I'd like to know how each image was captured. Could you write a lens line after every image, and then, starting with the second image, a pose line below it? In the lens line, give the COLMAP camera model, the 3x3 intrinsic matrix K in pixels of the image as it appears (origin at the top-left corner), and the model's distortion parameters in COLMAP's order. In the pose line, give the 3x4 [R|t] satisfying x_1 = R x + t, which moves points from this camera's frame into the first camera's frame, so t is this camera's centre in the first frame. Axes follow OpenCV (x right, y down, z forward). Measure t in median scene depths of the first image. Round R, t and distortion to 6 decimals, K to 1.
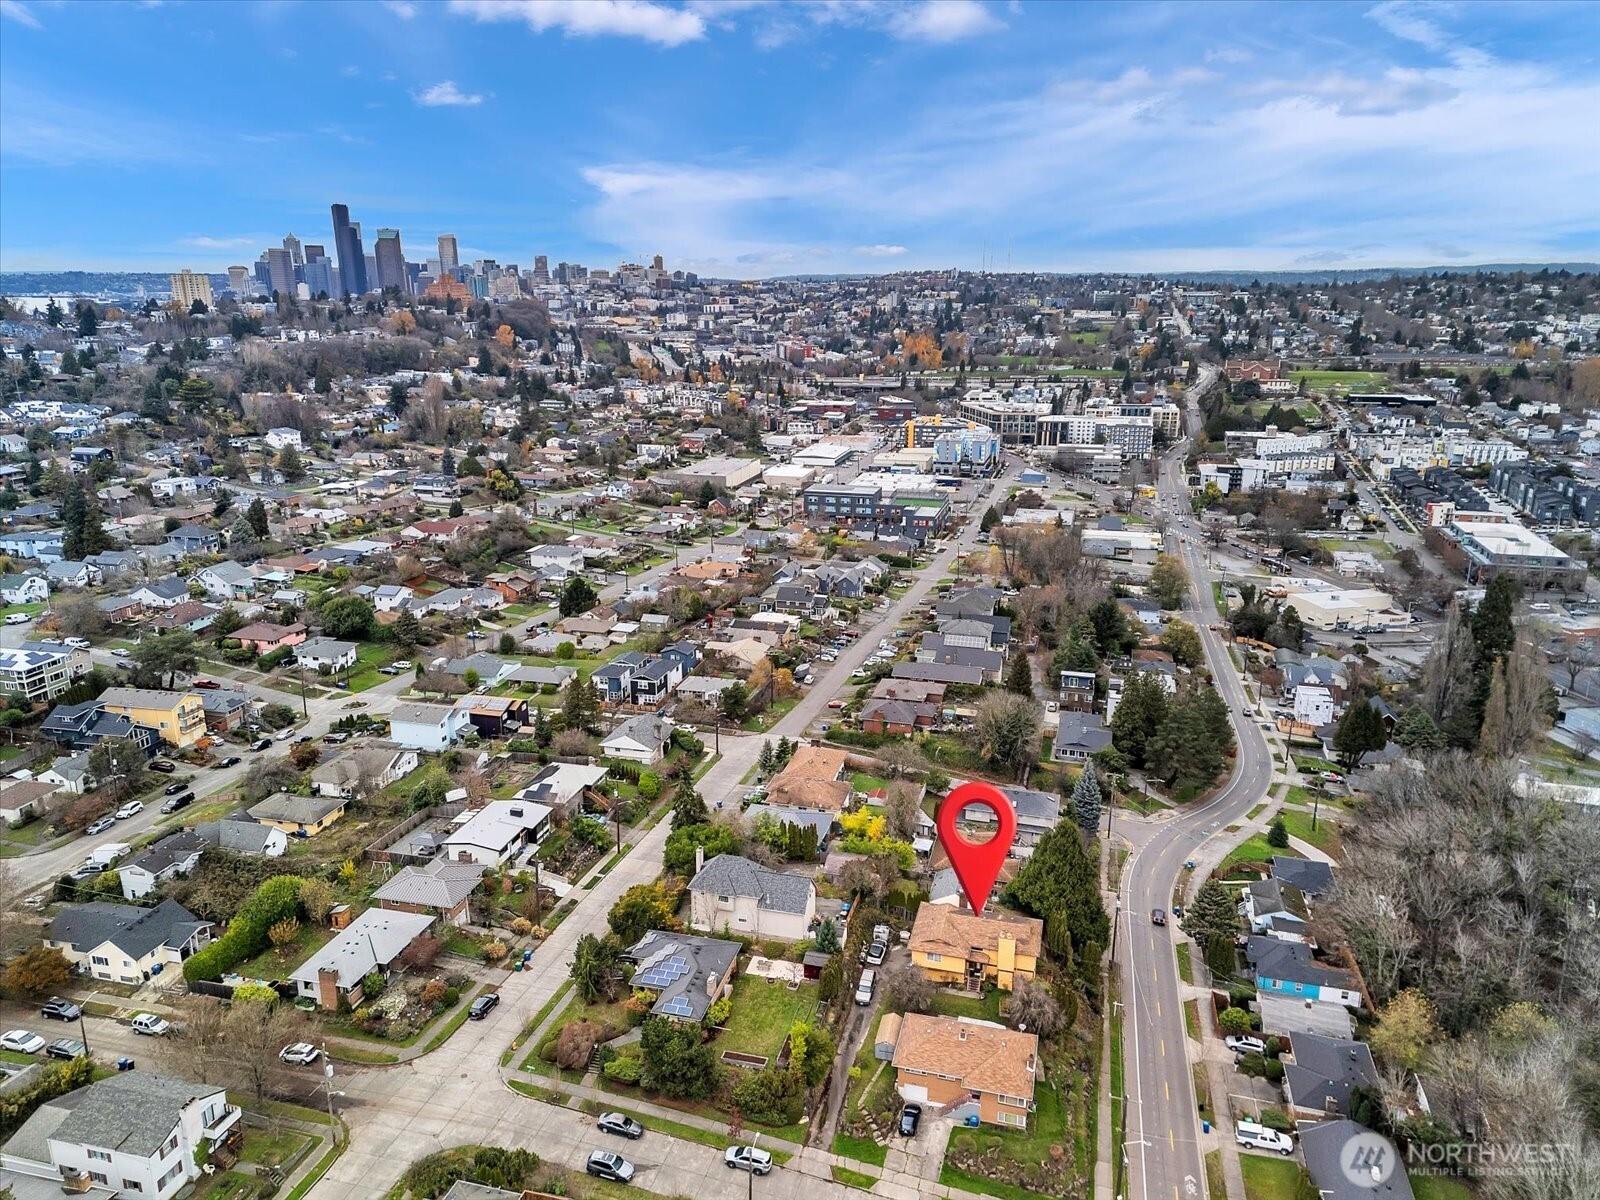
lens RADIAL K [[1098.9, 0, 800.0], [0, 1098.9, 600.0], [0, 0, 1]] dist [0.142998, -0.114875]
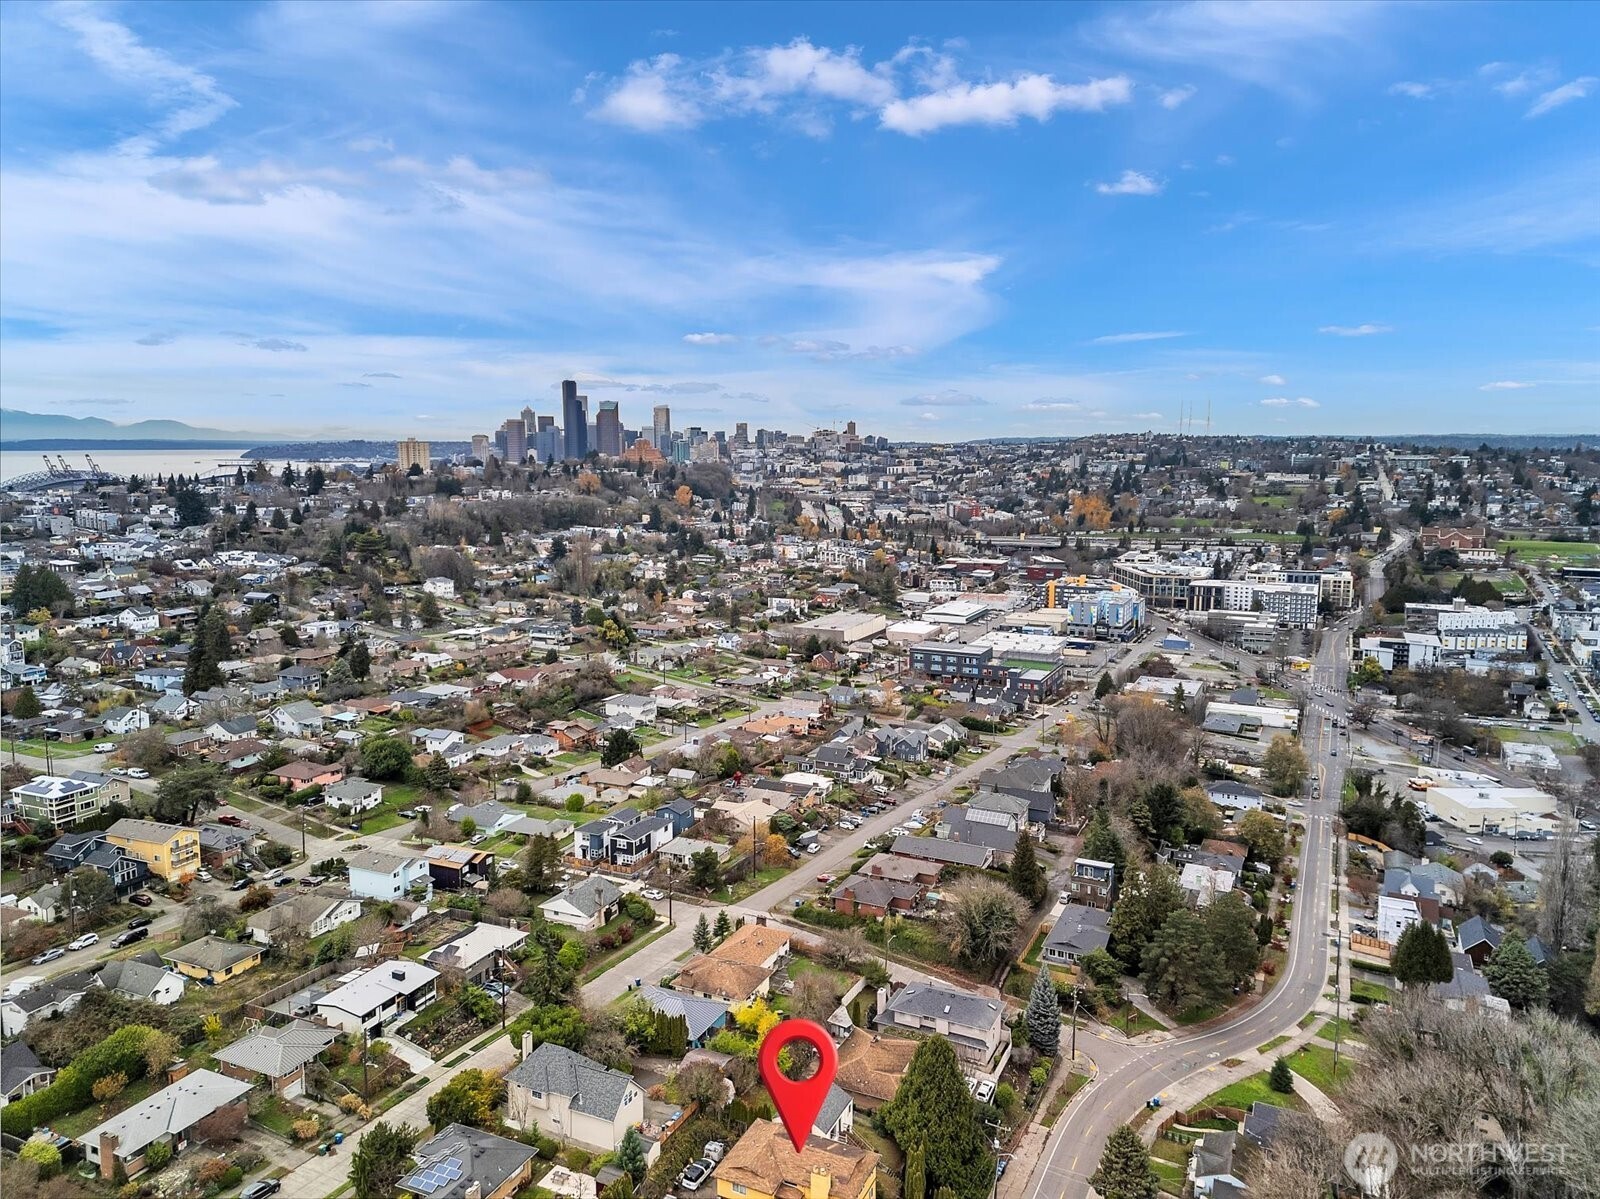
lens RADIAL K [[1098.9, 0, 800.0], [0, 1098.9, 599.5], [0, 0, 1]] dist [0.142998, -0.114875]
pose [[0.984799, 0.026189, -0.171711, 0.100271], [-0.049806, 0.989632, -0.134712, -0.006869], [0.166403, 0.141217, 0.975893, 0.024273]]
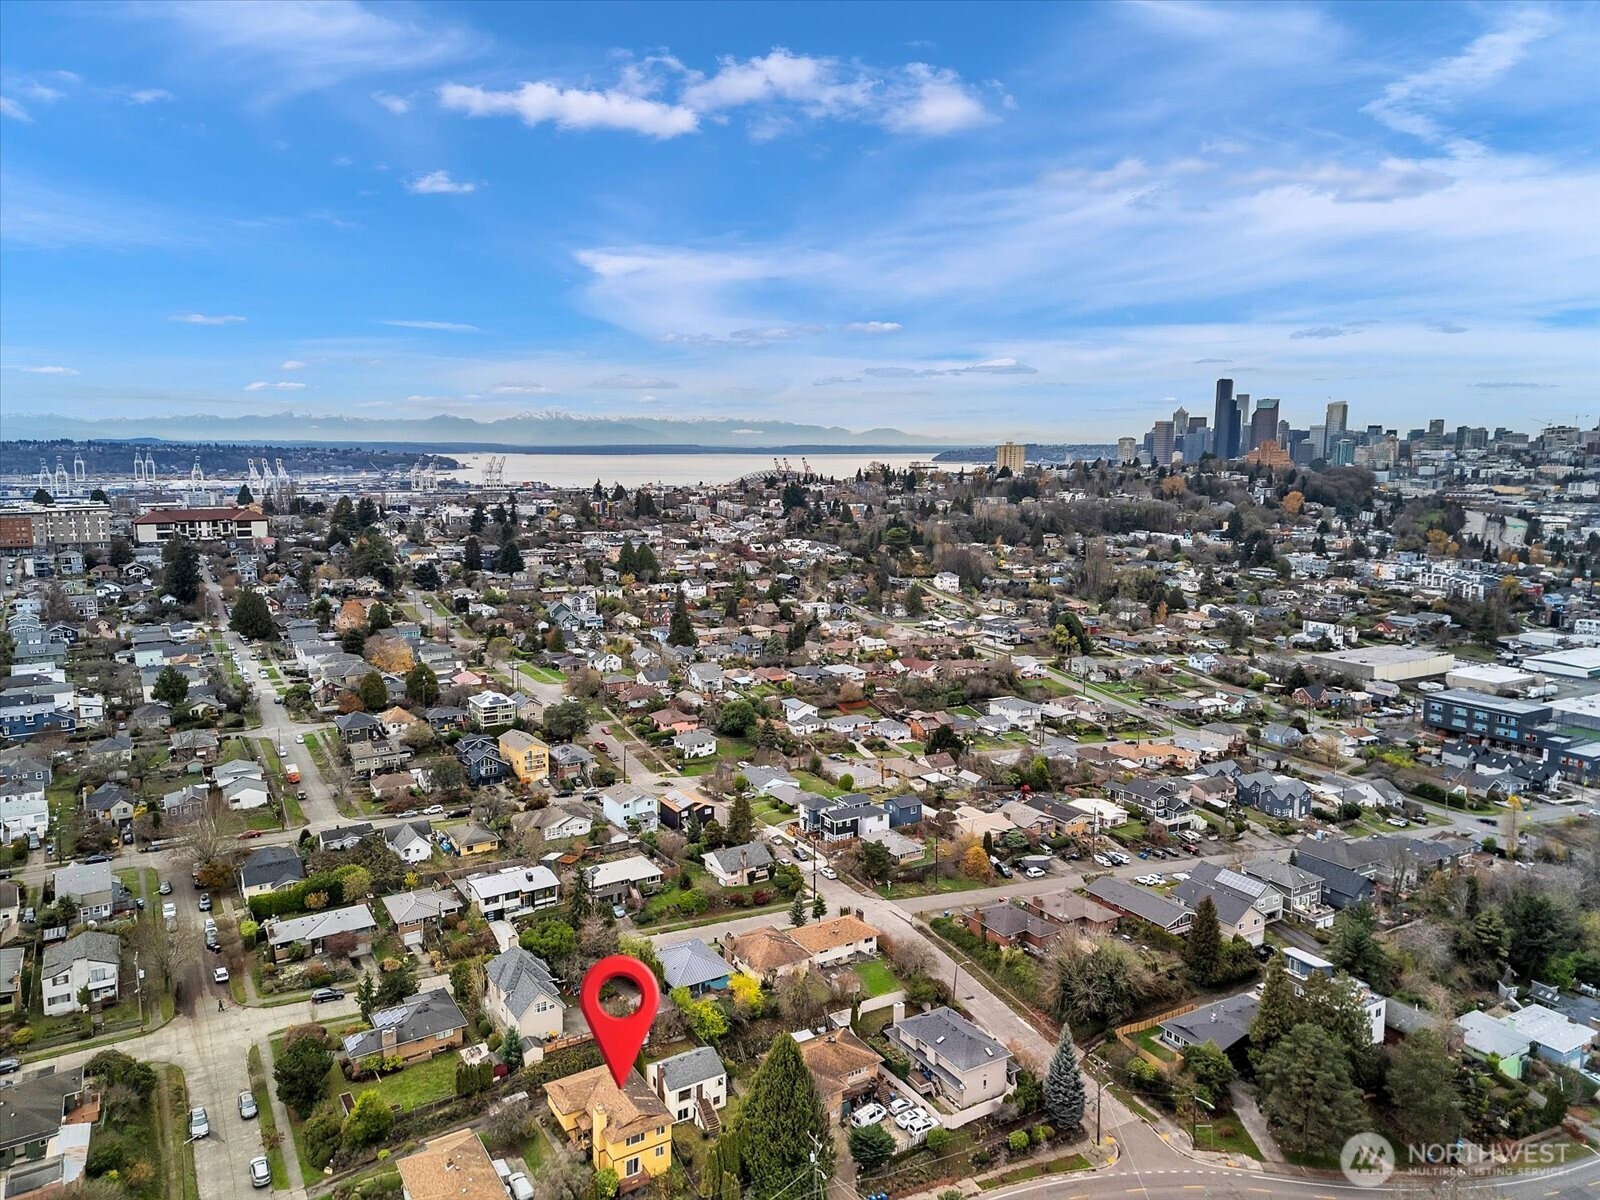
lens RADIAL K [[1098.9, 0, 800.0], [0, 1098.9, 600.0], [0, 0, 1]] dist [0.142998, -0.114875]
pose [[0.731822, 0.102456, -0.673750, 0.298073], [-0.196406, 0.978396, -0.064552, -0.031954], [0.652580, 0.179569, 0.736135, 0.104016]]
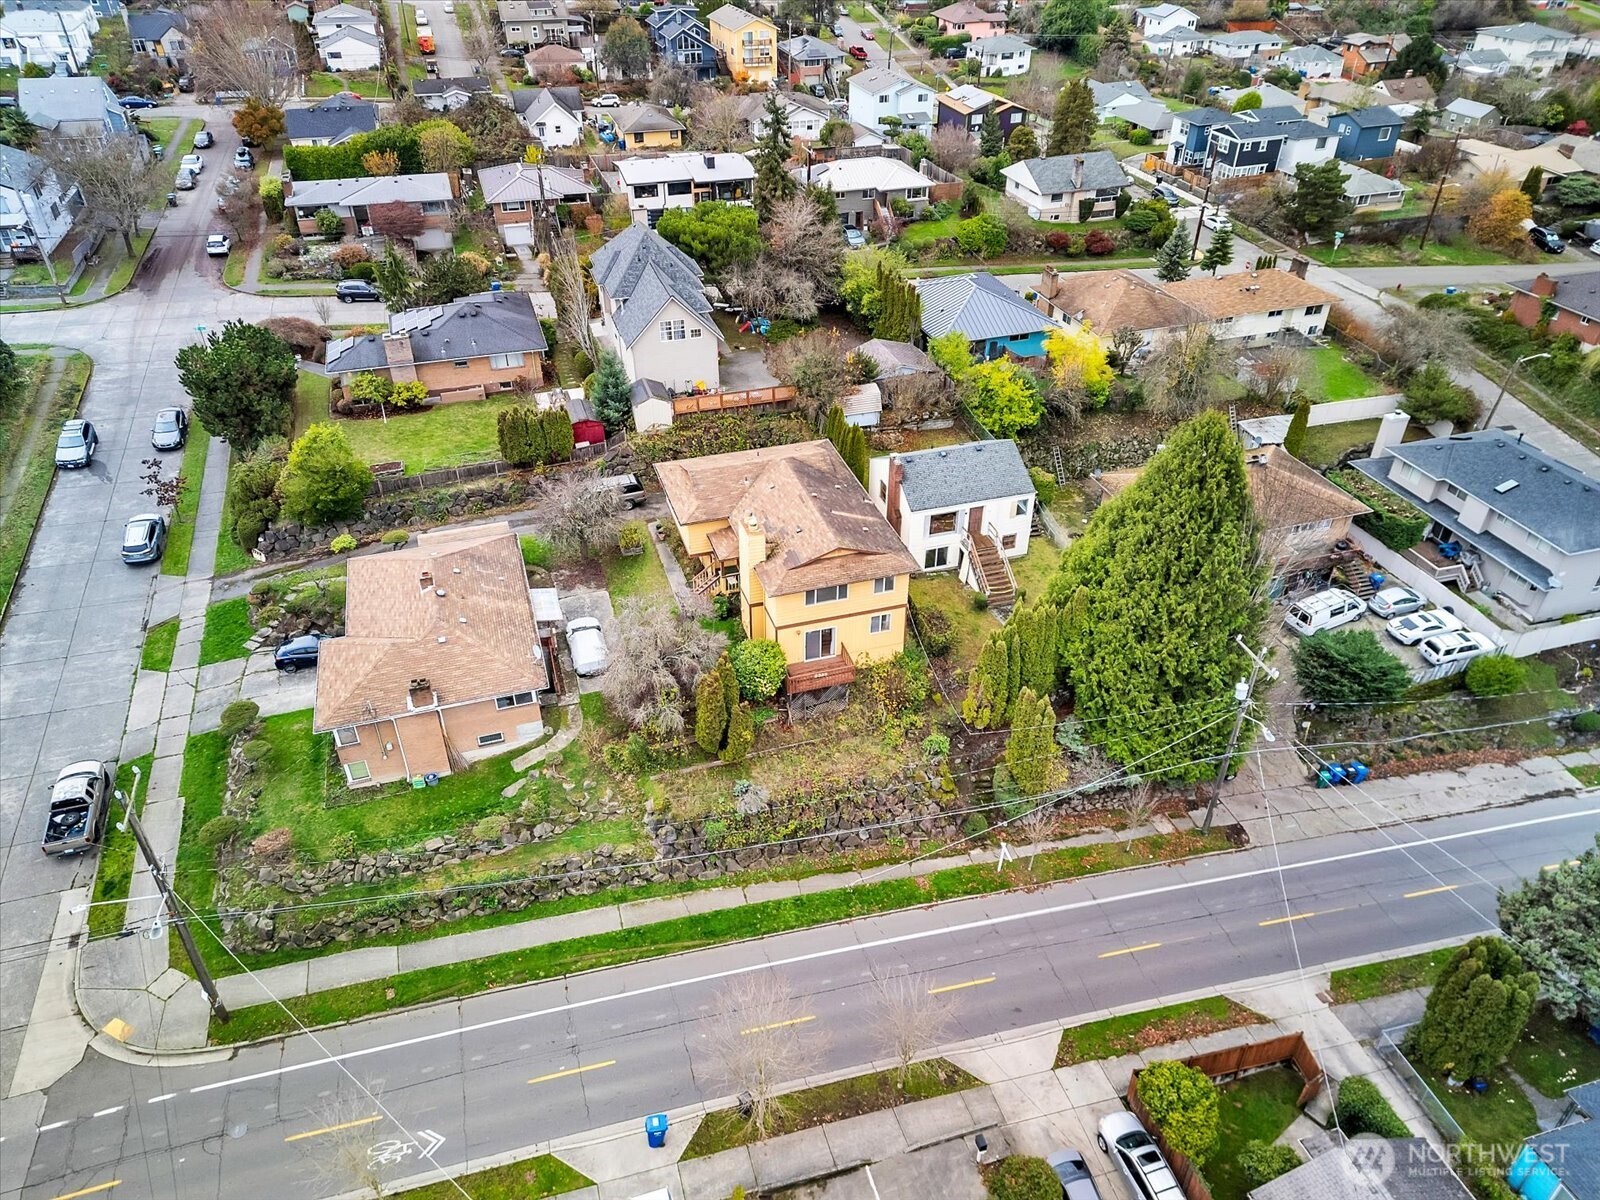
lens RADIAL K [[1125.7, 0, 797.0], [0, 1125.7, 582.3], [0, 0, 1]] dist [0.100166, -0.054402]
pose [[0.538528, 0.476283, -0.695084, 0.162720], [-0.233697, 0.876984, 0.419863, 0.044439], [0.809551, -0.063669, 0.583587, 0.247921]]
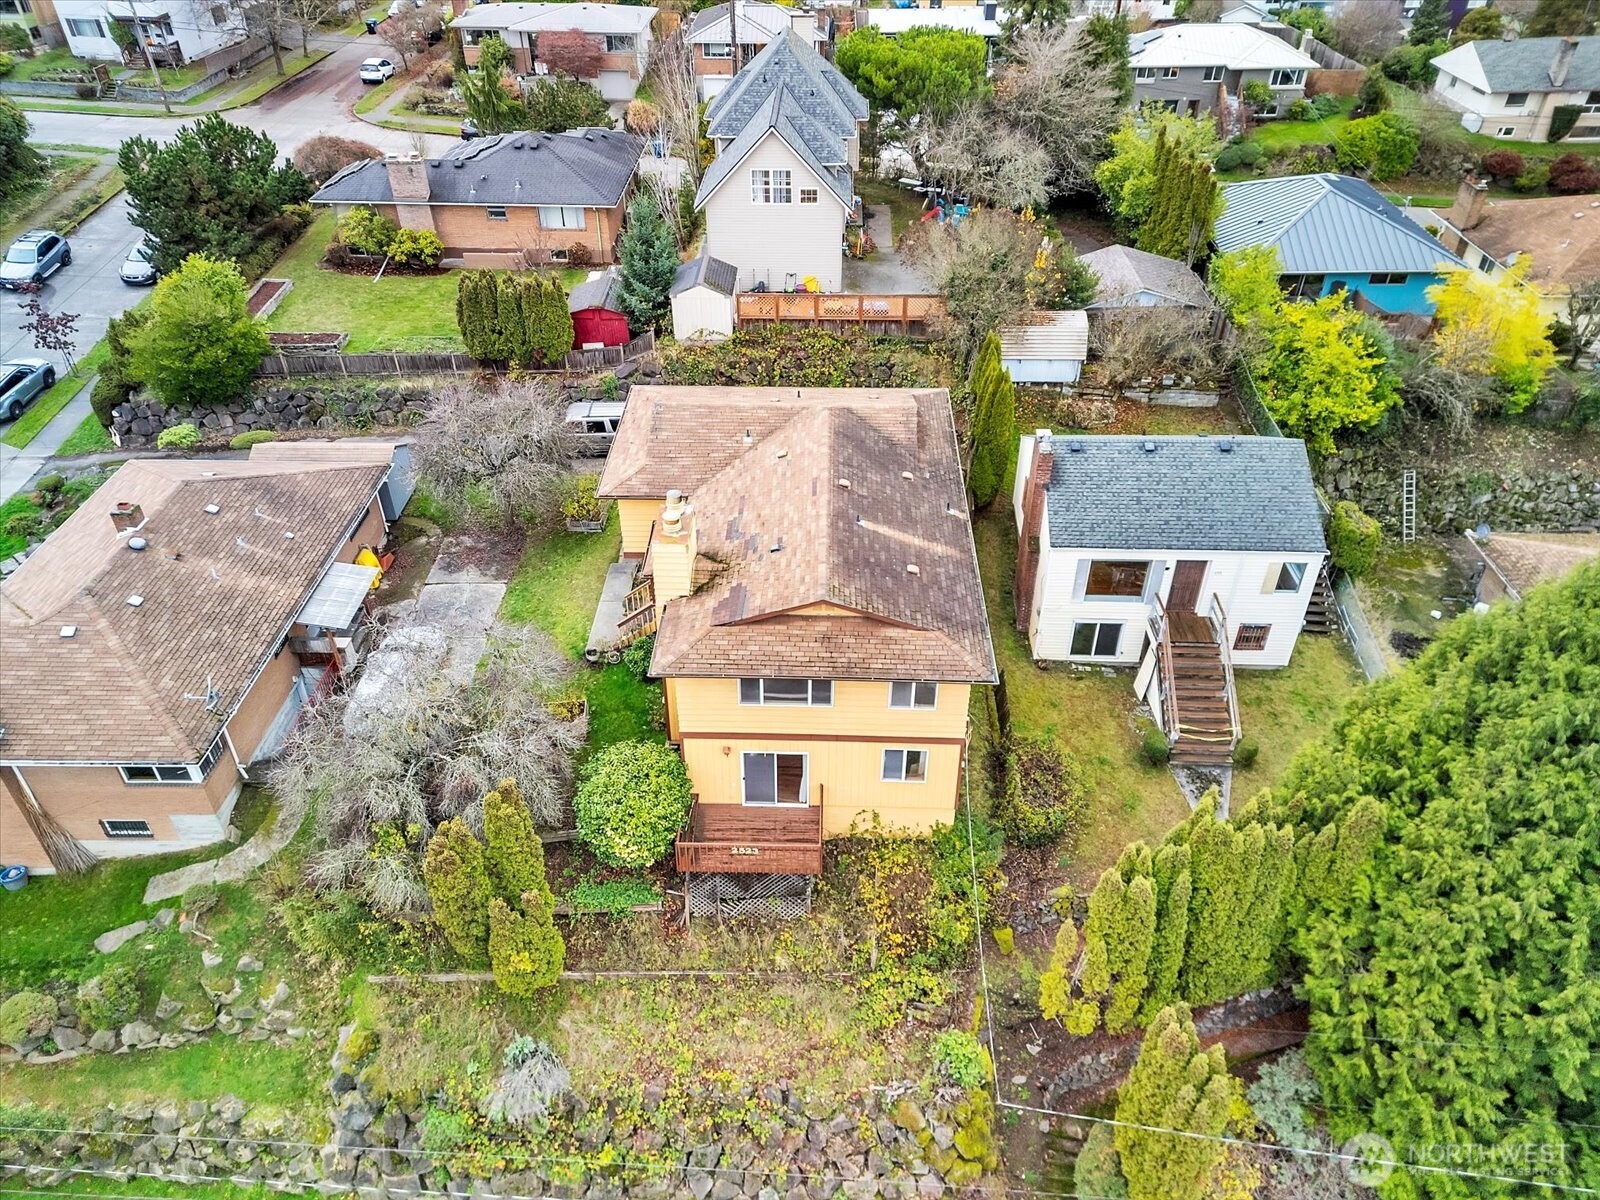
lens RADIAL K [[1125.7, 0, 797.0], [0, 1125.7, 582.3], [0, 0, 1]] dist [0.100166, -0.054402]
pose [[0.235323, 0.575355, -0.783319, 0.118310], [-0.265956, 0.813311, 0.517487, 0.062842], [0.934821, 0.086552, 0.344410, 0.308234]]
